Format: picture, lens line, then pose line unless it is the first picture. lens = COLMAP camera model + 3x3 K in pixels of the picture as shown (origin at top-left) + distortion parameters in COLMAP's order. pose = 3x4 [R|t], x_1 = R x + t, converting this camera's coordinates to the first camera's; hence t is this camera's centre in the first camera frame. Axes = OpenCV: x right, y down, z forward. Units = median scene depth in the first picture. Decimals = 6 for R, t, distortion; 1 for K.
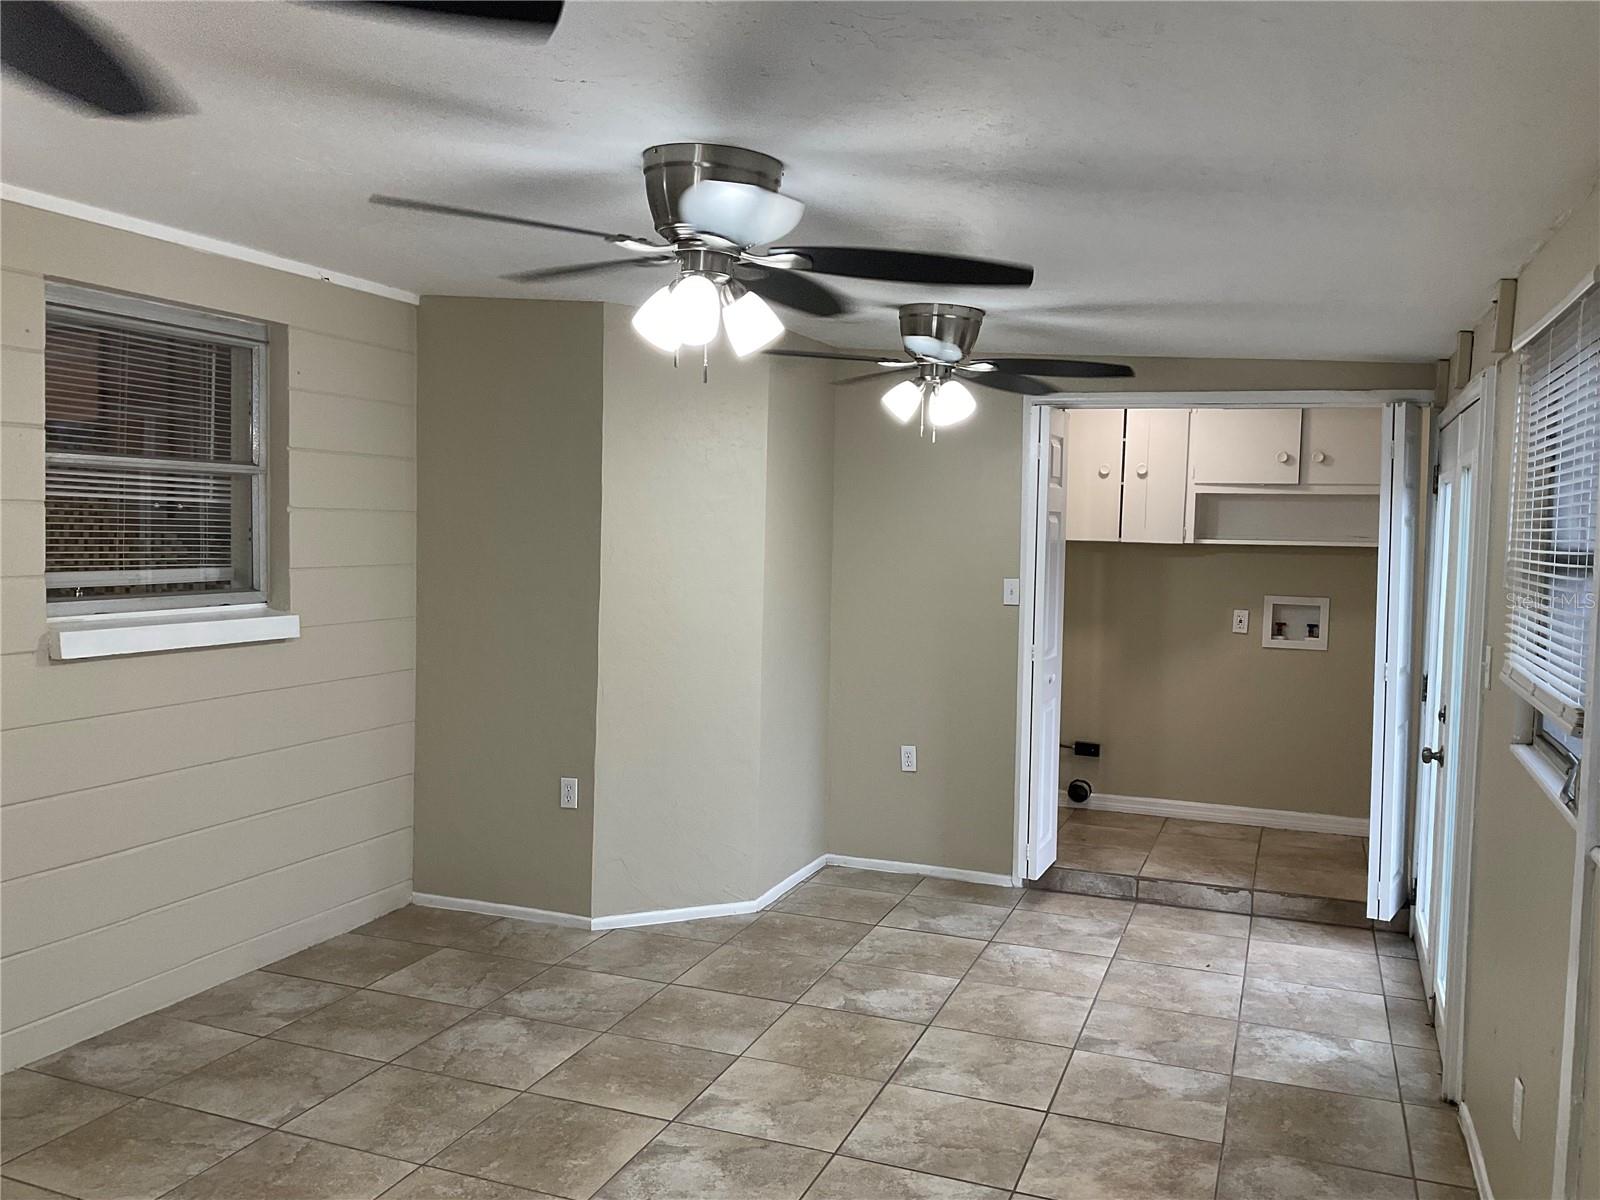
lens RADIAL K [[1333.9, 0, 793.7], [0, 1333.9, 593.1], [0, 0, 1]] dist [0.078131, -0.138498]
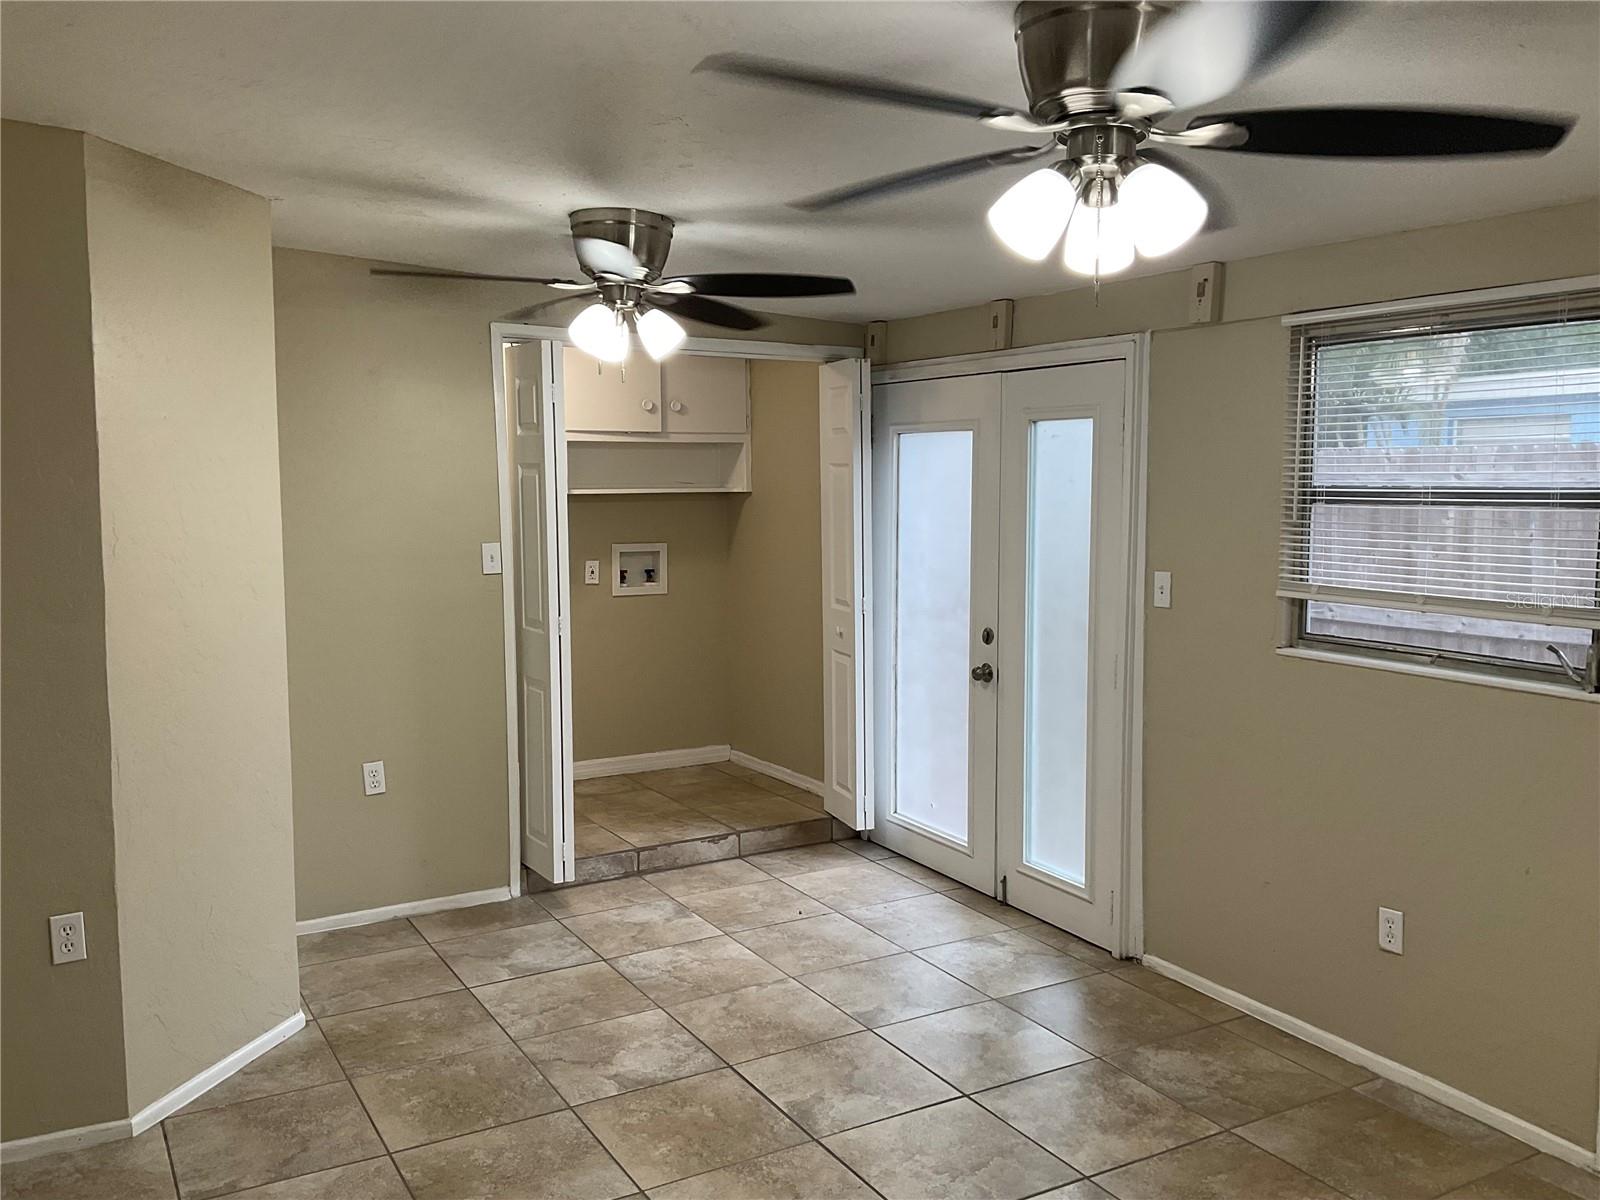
lens RADIAL K [[1333.9, 0, 771.7], [0, 1333.9, 567.2], [0, 0, 1]] dist [0.078131, -0.138498]
pose [[0.627493, -0.081268, 0.774370, -0.416574], [0.063448, 0.996568, 0.053174, -0.032090], [-0.776033, 0.015766, 0.630495, 0.344151]]
